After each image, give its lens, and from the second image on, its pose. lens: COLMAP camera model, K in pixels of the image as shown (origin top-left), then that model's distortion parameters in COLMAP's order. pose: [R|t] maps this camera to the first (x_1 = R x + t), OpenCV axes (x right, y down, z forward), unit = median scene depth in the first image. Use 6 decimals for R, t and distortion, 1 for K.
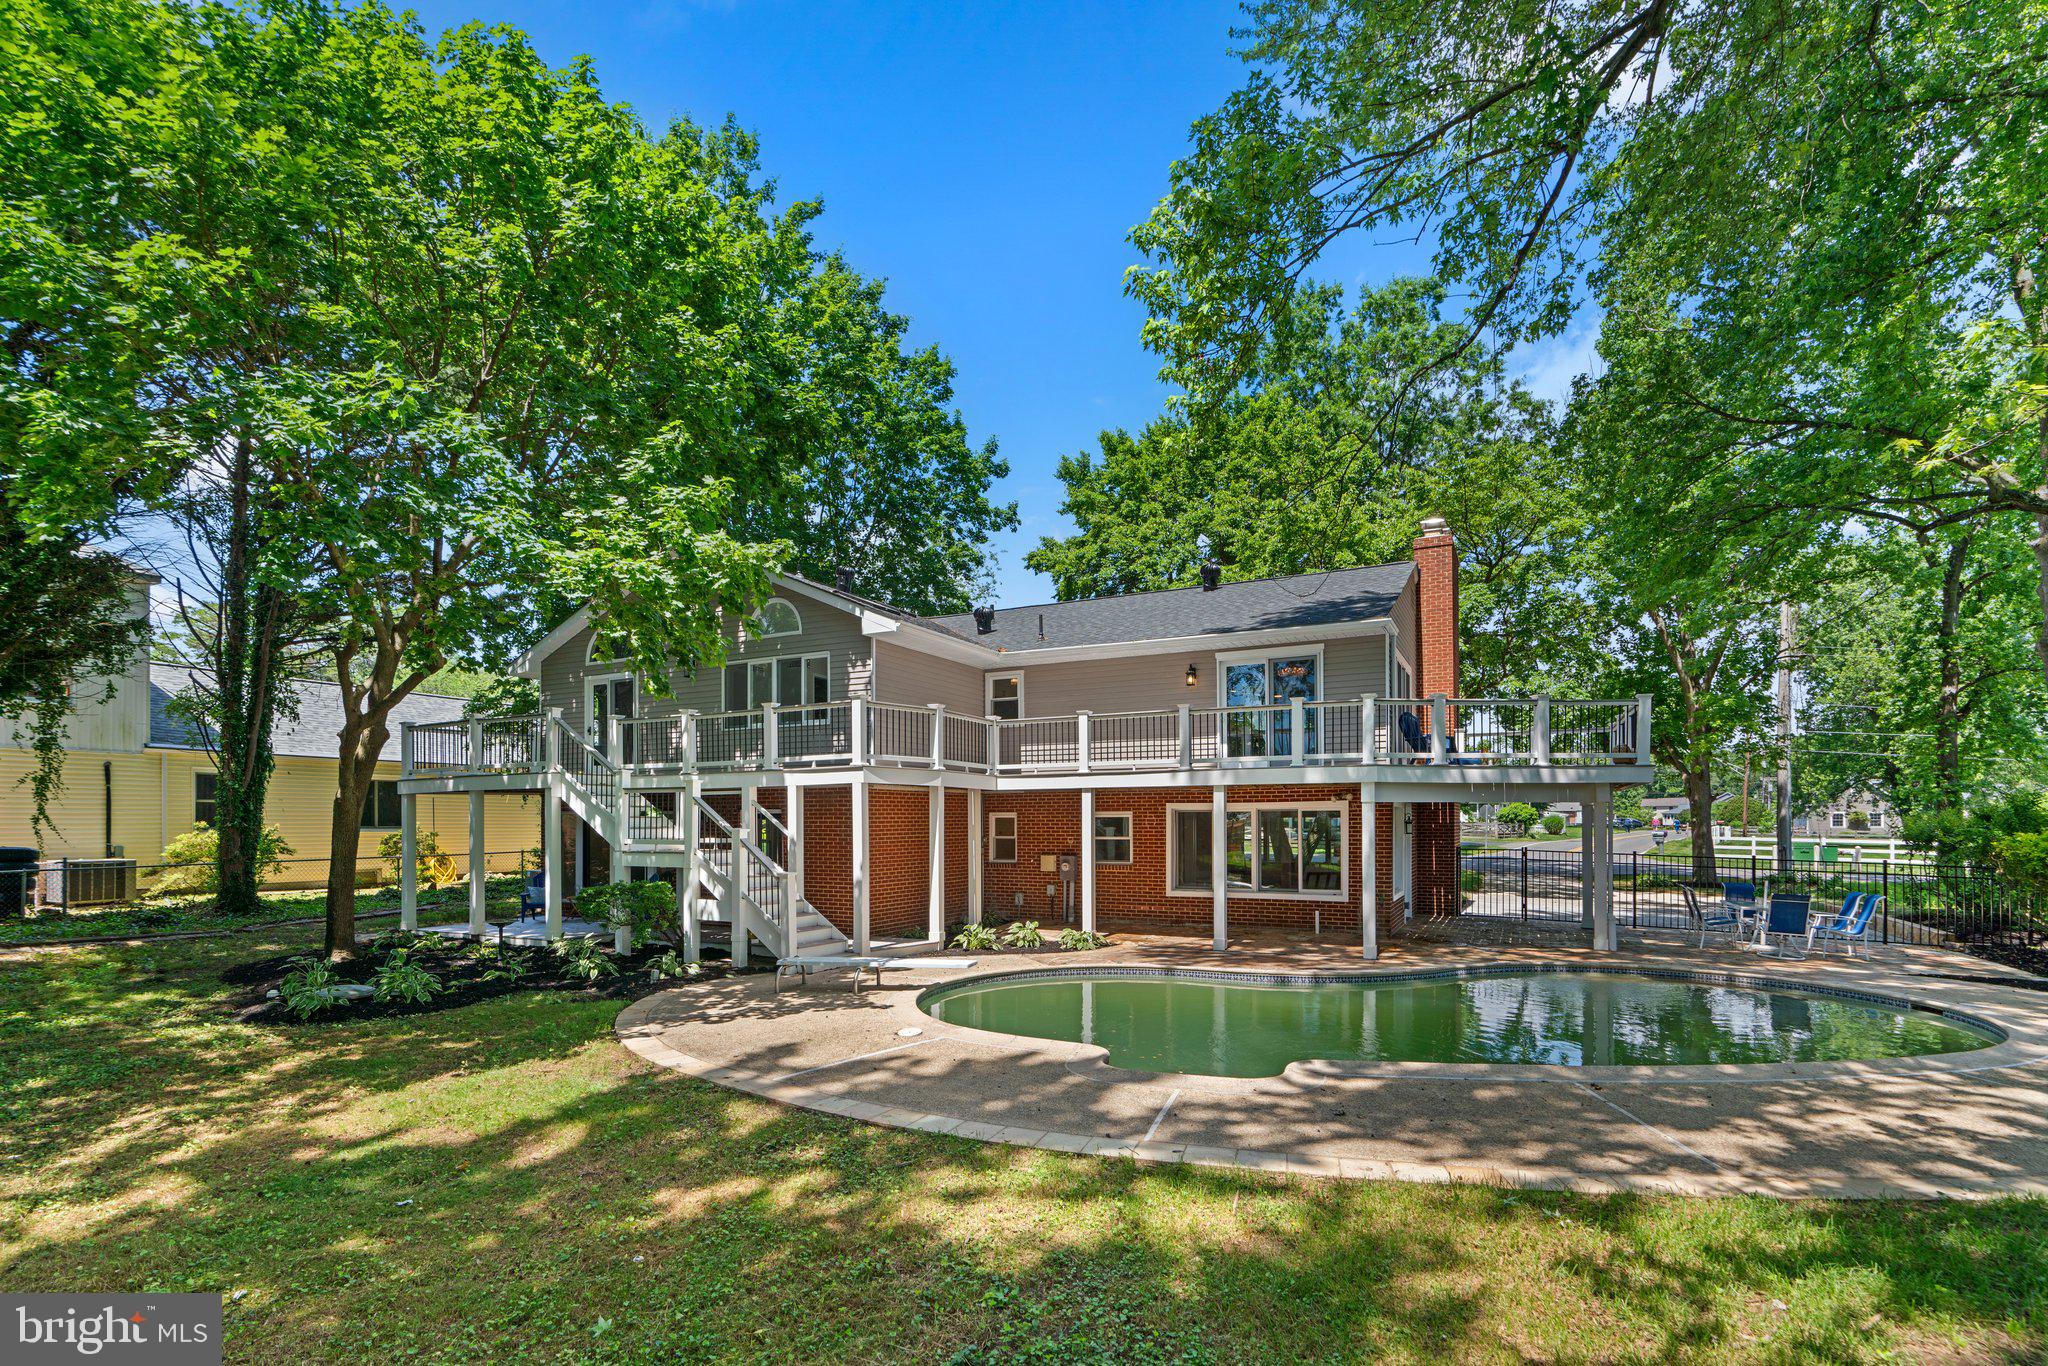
lens RADIAL K [[912.8, 0, 1024.0], [0, 912.8, 683.0], [0, 0, 1]] dist [-0.006467, 0.000557]
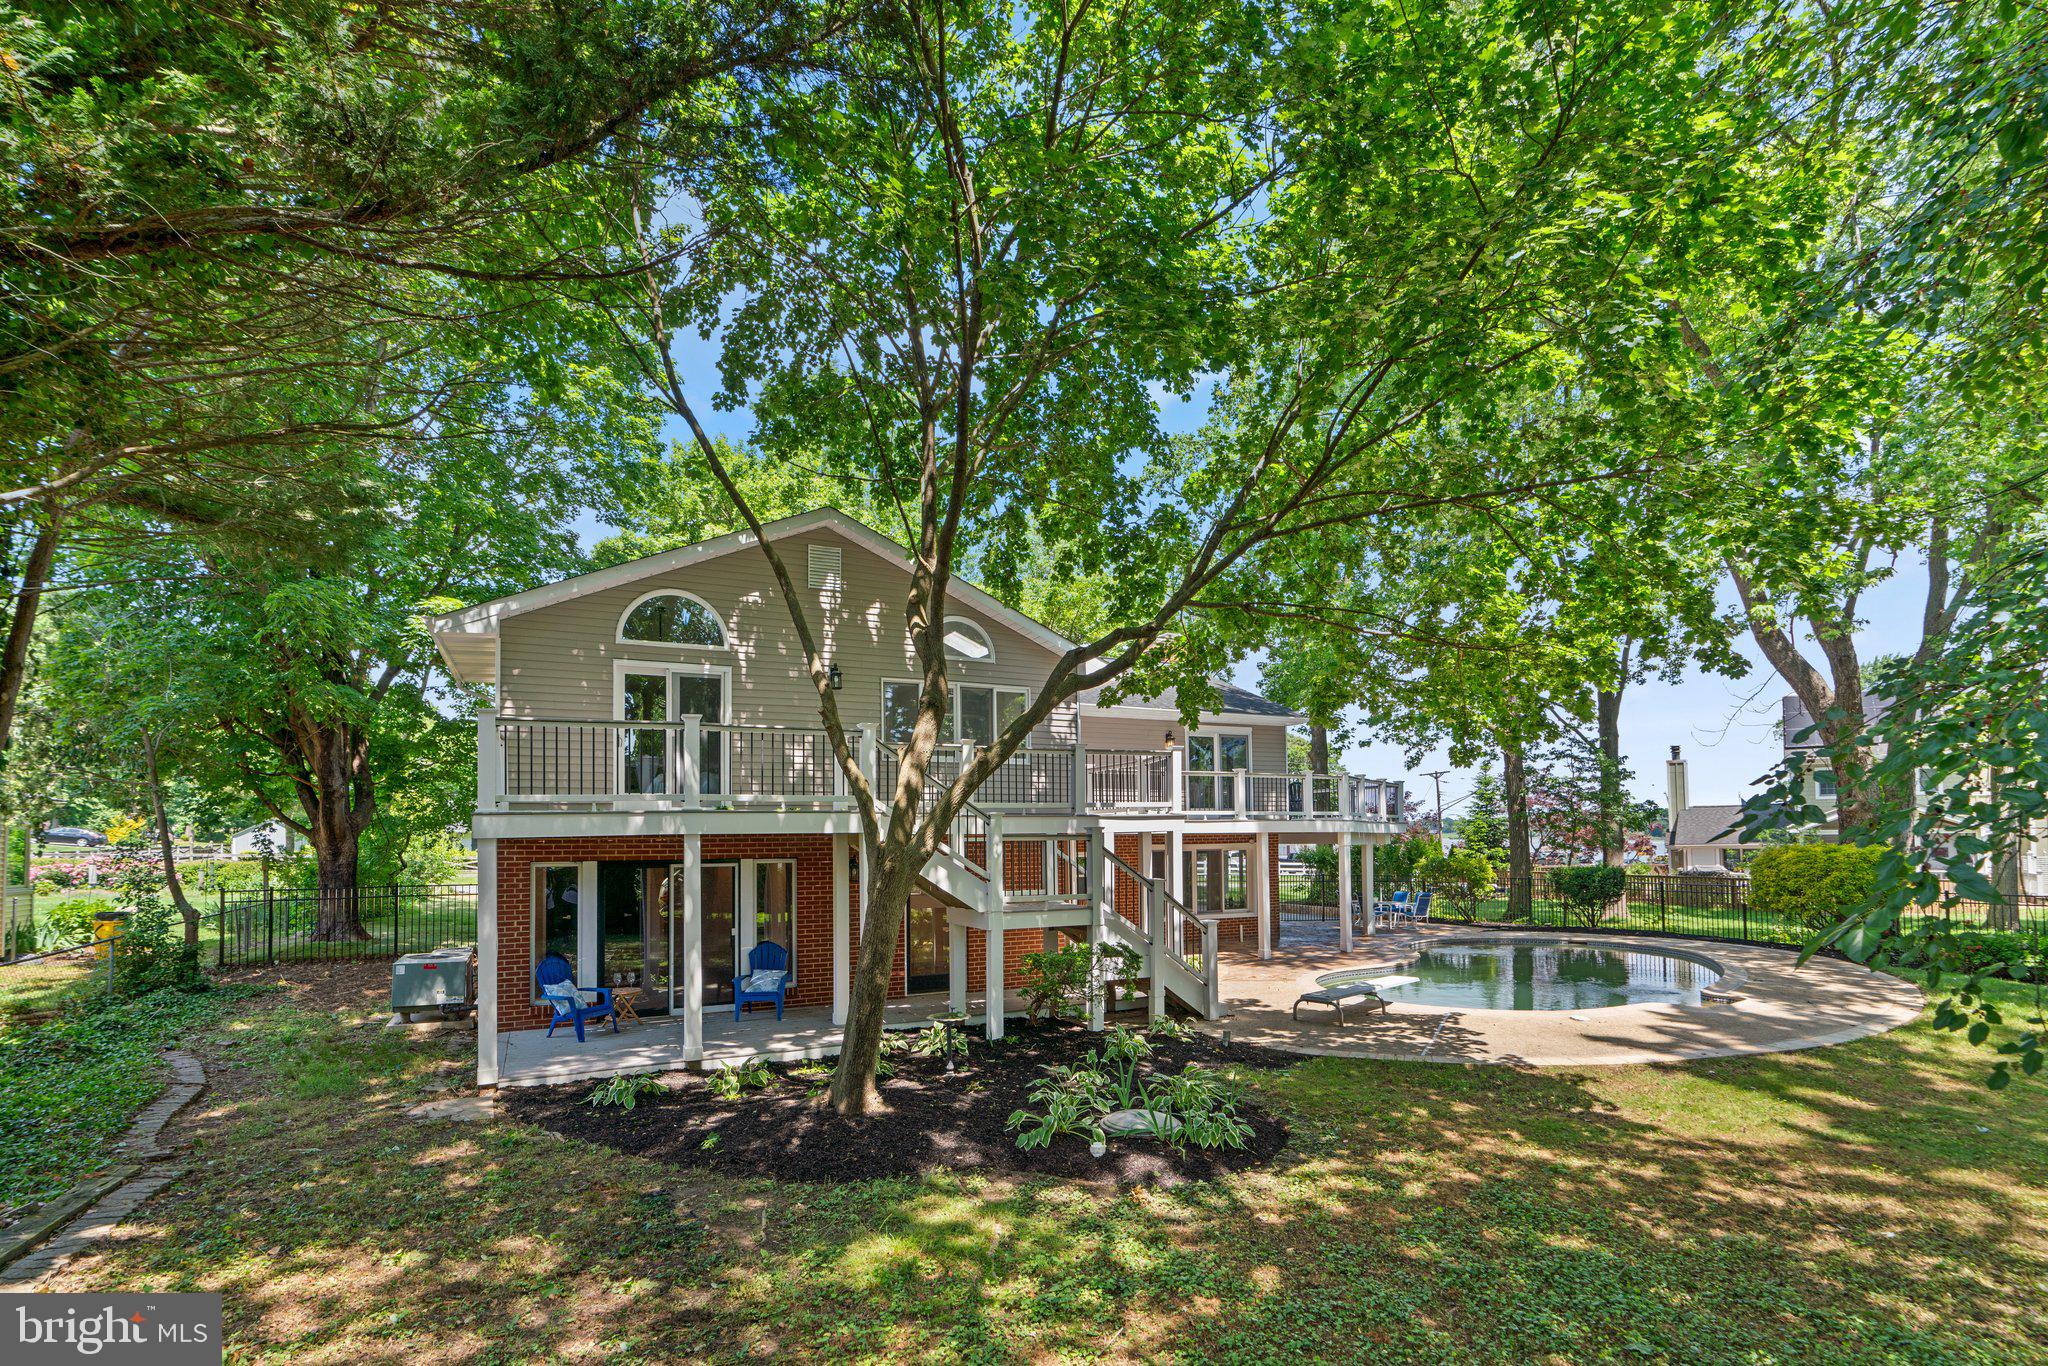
lens RADIAL K [[912.8, 0, 1024.0], [0, 912.8, 683.0], [0, 0, 1]] dist [-0.006467, 0.000557]
pose [[0.620663, 0.125103, 0.774033, -1.044308], [-0.118324, 0.990828, -0.065264, 0.023811], [-0.775098, -0.051079, 0.629773, 0.438258]]
